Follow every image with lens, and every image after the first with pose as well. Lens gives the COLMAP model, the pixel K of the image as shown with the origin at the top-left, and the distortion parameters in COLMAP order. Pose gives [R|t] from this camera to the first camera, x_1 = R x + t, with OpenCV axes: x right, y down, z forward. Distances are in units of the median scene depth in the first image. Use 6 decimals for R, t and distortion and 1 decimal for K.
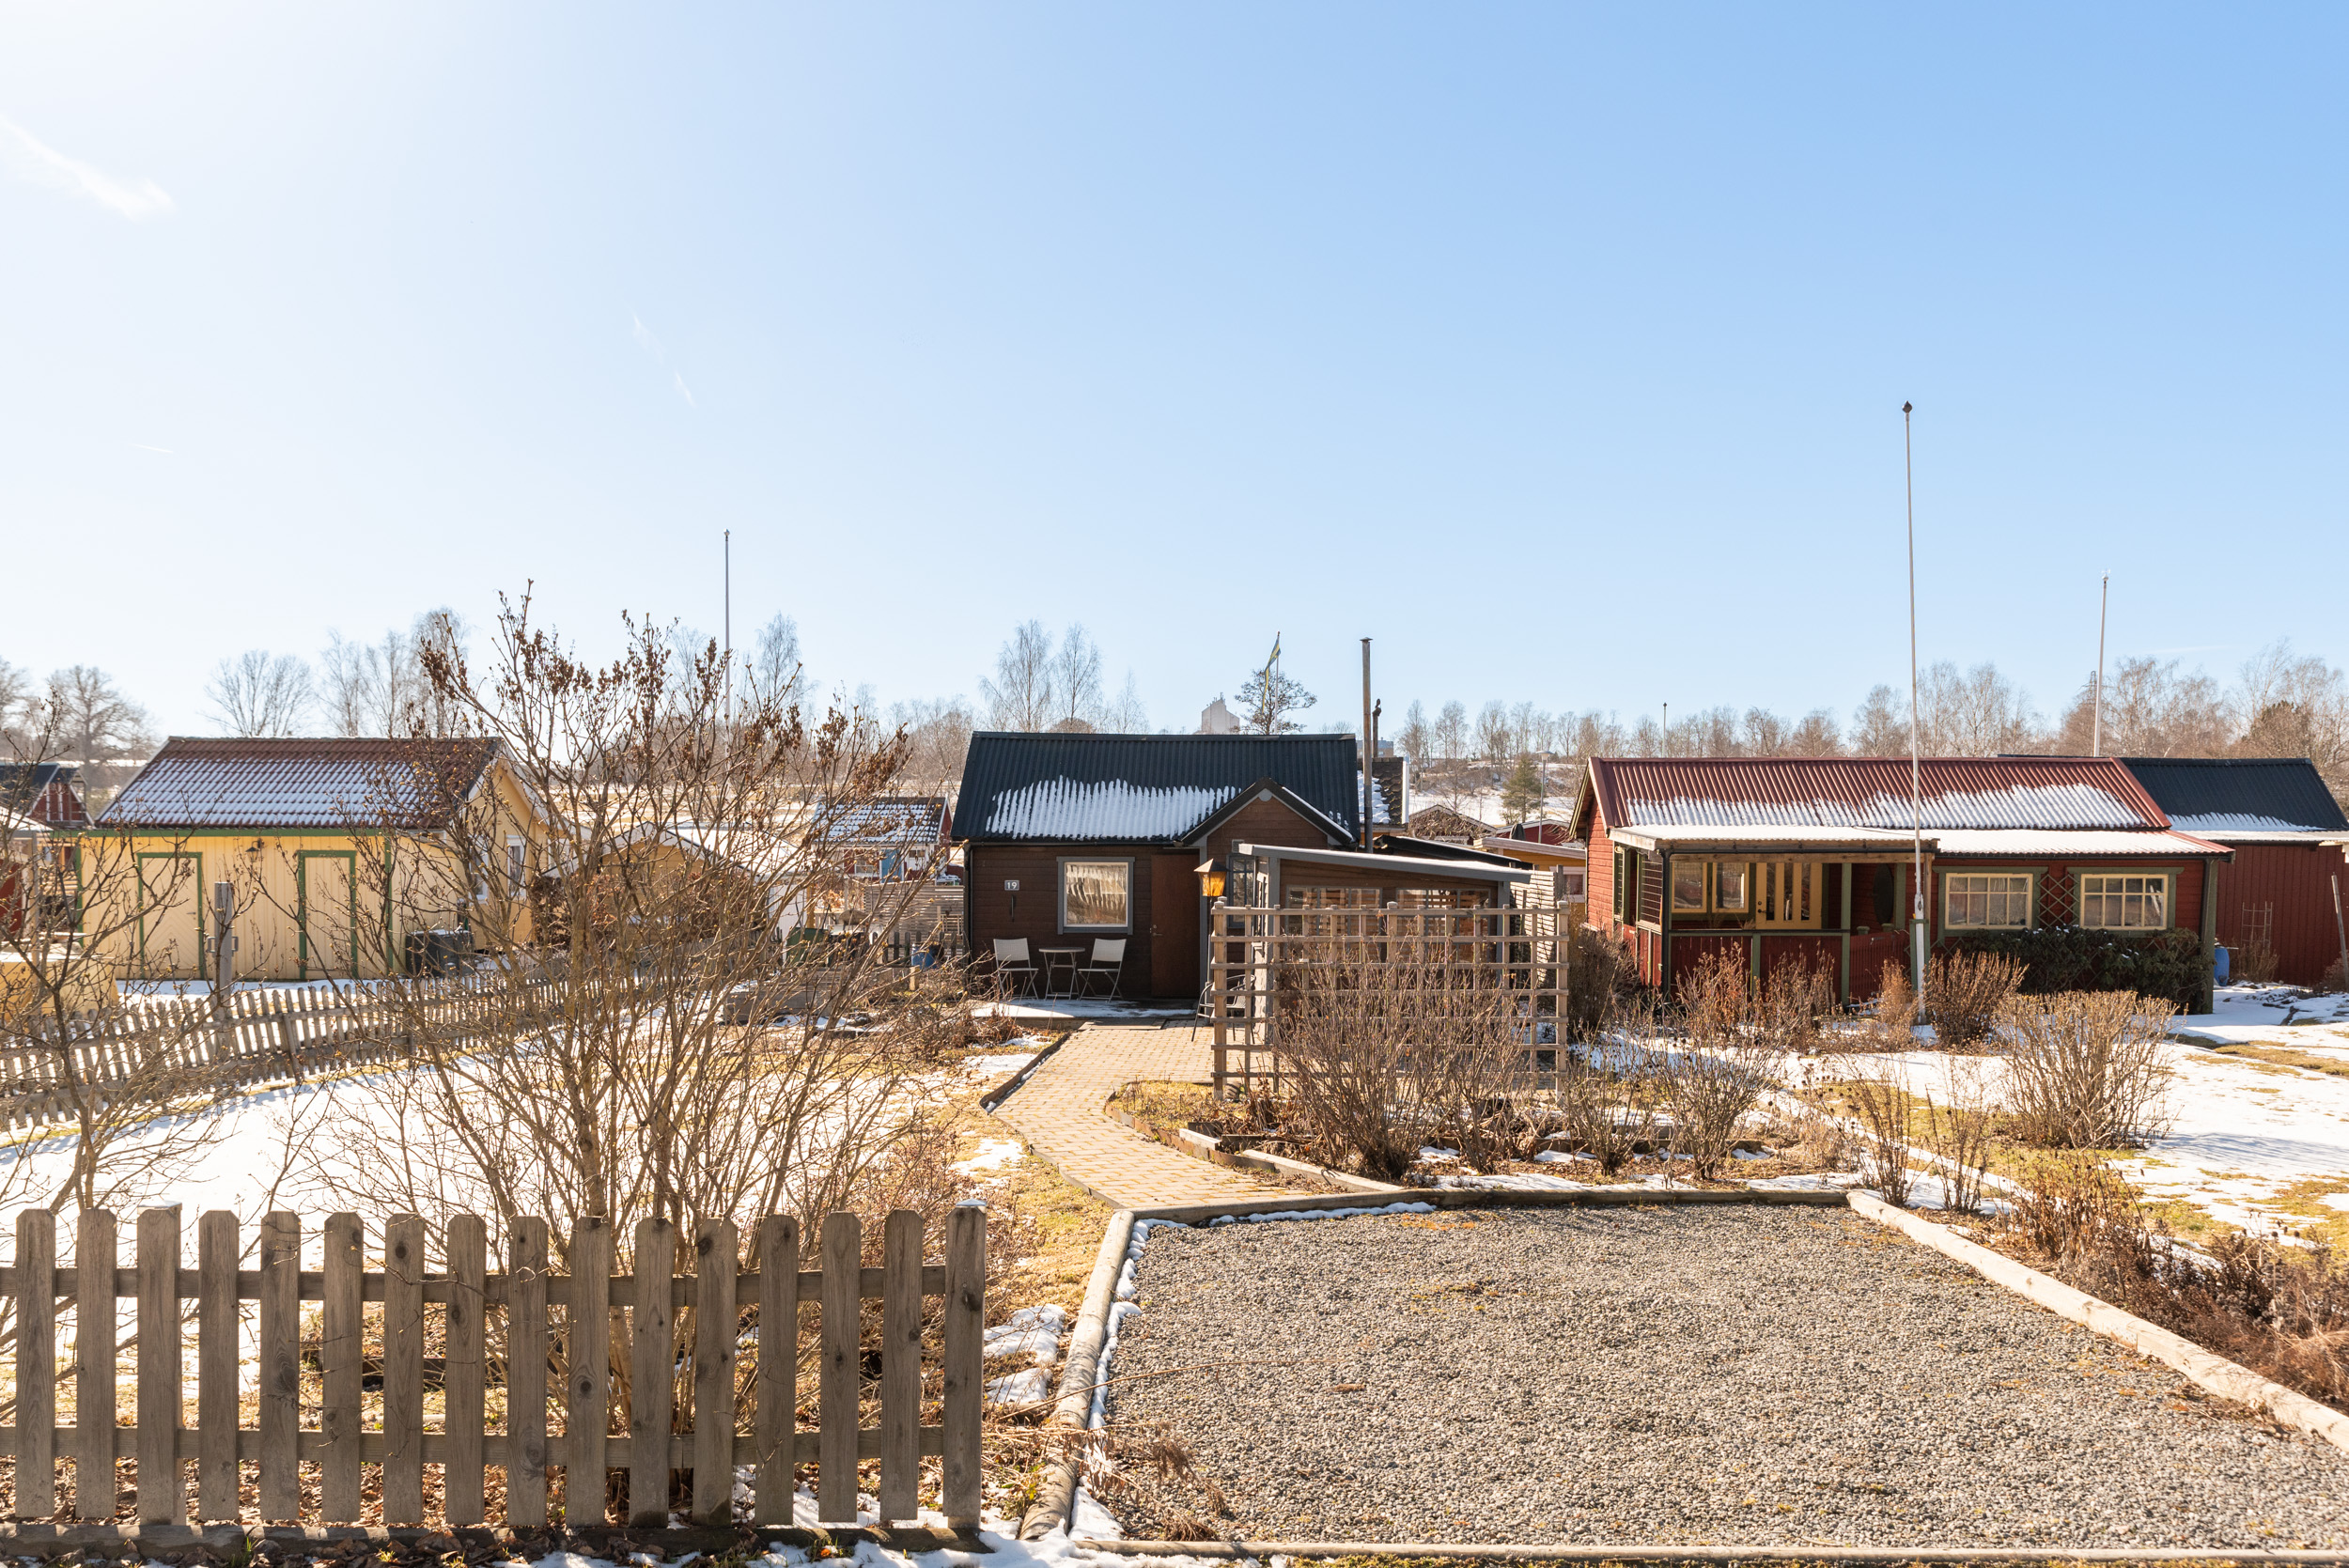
lens RADIAL K [[1985.7, 0, 1211.7], [0, 1985.7, 909.7], [0, 0, 1]] dist [-0.003980, 0.000514]
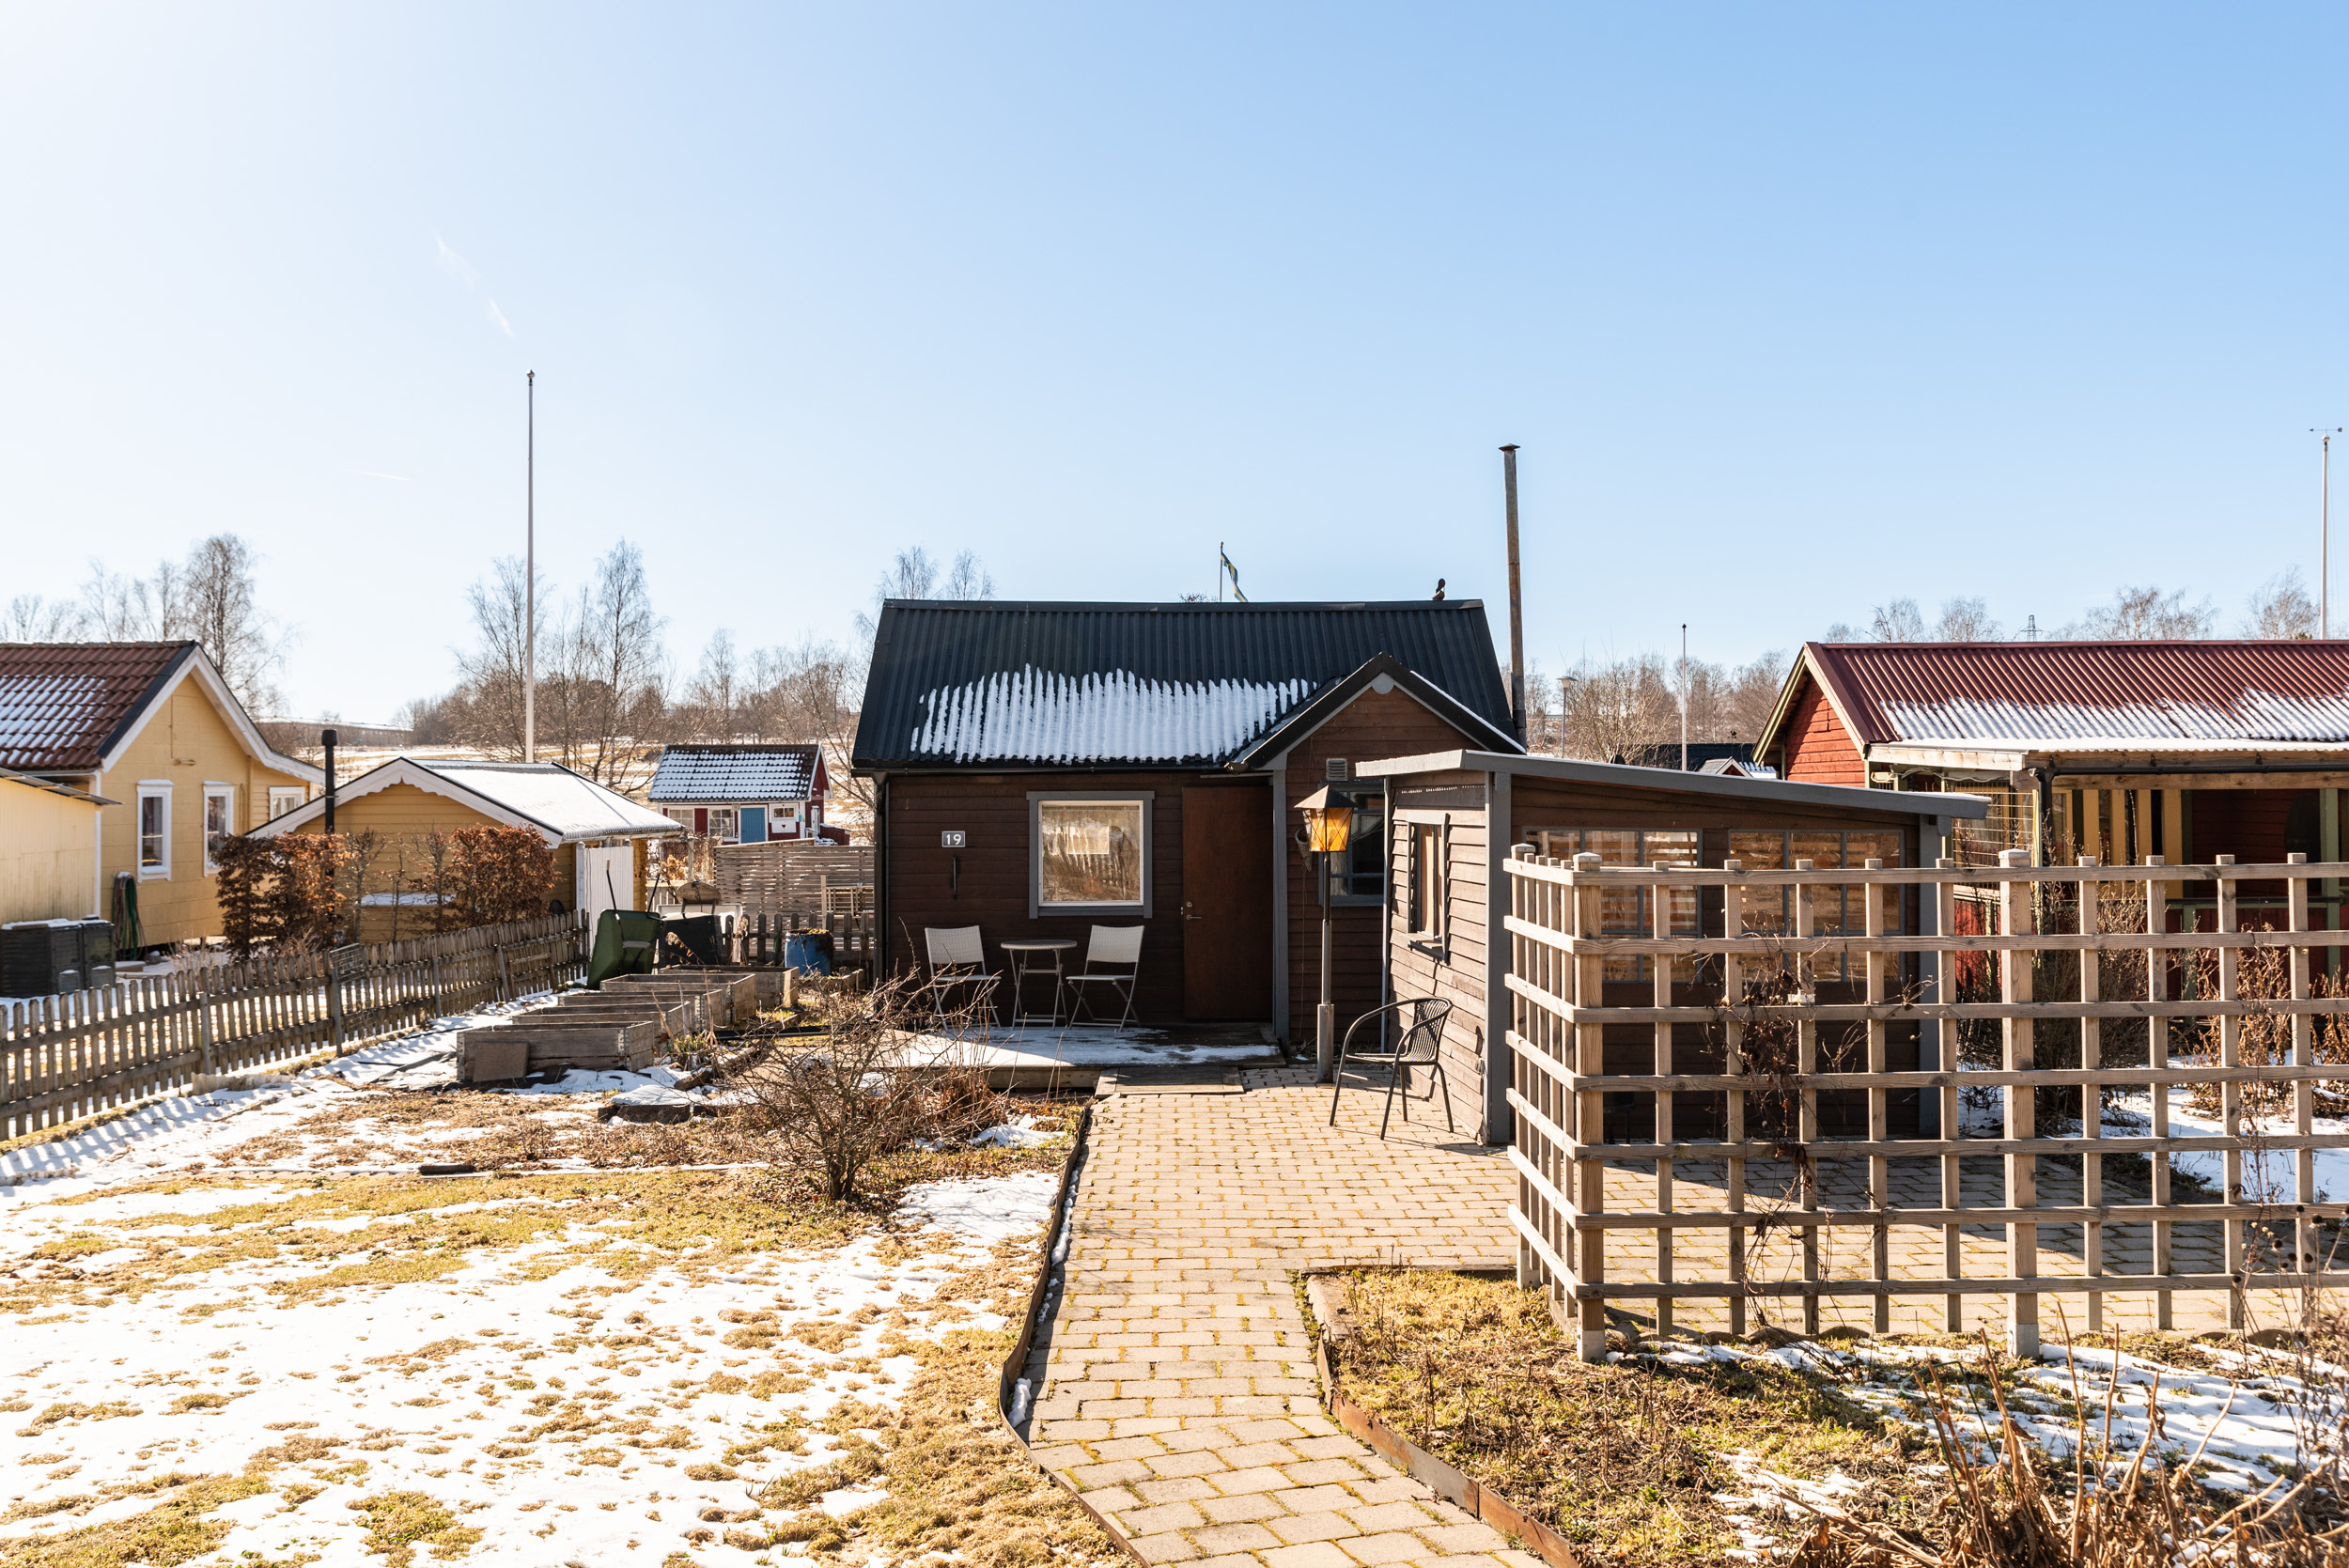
lens RADIAL K [[2097.4, 0, 1211.3], [0, 2097.4, 755.1], [0, 0, 1]] dist [-0.010381, -0.004868]
pose [[0.998401, -0.007465, 0.056036, -0.060615], [0.010685, 0.998295, -0.057383, -0.000251], [-0.055512, 0.057890, 0.996778, 0.369534]]
